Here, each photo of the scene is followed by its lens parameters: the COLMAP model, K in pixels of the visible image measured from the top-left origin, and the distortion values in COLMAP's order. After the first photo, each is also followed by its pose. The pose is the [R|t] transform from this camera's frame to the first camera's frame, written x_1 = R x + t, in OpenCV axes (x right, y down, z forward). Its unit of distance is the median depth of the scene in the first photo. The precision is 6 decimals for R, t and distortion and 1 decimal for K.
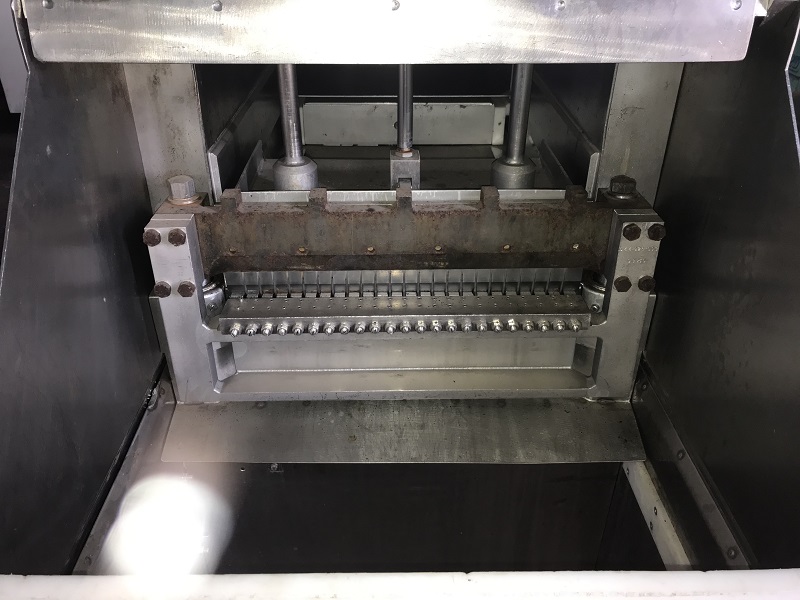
lens RADIAL K [[649.6, 0, 400.0], [0, 649.6, 300.0], [0, 0, 1]] dist [0.073680, -0.094471]
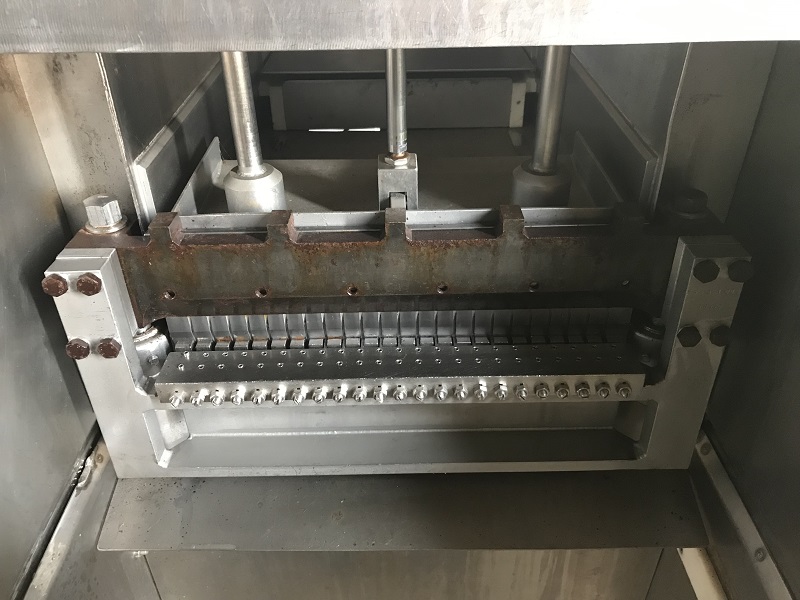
lens RADIAL K [[640.3, 0, 400.0], [0, 640.3, 300.0], [0, 0, 1]] dist [0.029459, 0.005481]
pose [[0.999816, -0.008017, -0.017449, 0.022025], [0.009170, 0.997708, 0.067042, -0.113668], [0.016871, -0.067189, 0.997598, 0.253080]]
